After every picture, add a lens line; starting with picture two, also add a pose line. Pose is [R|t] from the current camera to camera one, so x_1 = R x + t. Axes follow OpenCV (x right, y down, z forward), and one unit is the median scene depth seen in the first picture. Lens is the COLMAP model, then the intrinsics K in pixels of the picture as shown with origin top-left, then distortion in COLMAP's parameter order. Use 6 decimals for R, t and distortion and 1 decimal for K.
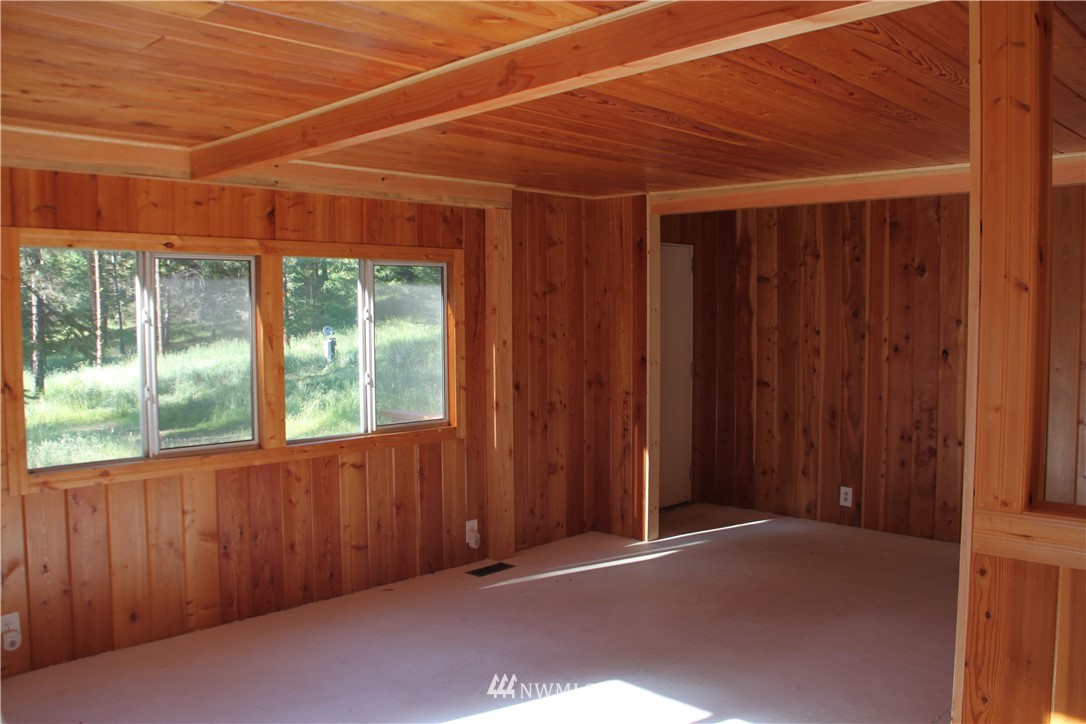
lens RADIAL K [[904.3, 0, 548.6], [0, 904.3, 364.6], [0, 0, 1]] dist [-0.144476, 0.091872]
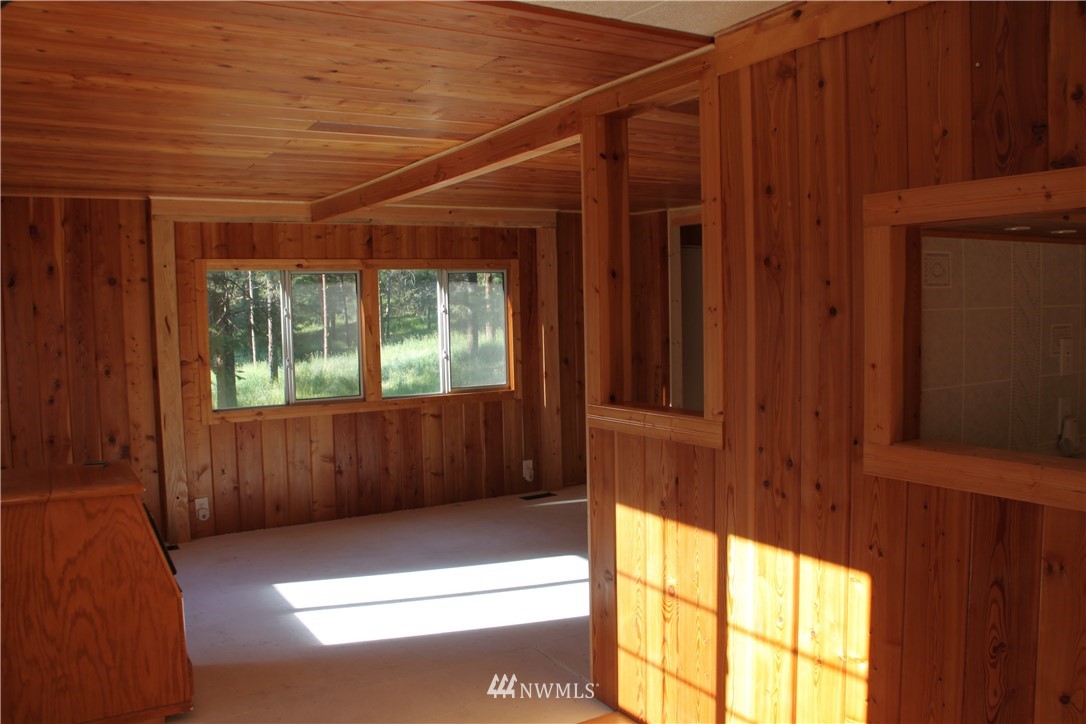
lens RADIAL K [[904.3, 0, 542.9], [0, 904.3, 359.1], [0, 0, 1]] dist [-0.144476, 0.091872]
pose [[0.969223, -0.003342, -0.246161, 0.311858], [0.004345, 0.999984, 0.003532, 0.019884], [0.246145, -0.004493, 0.969223, -0.346958]]
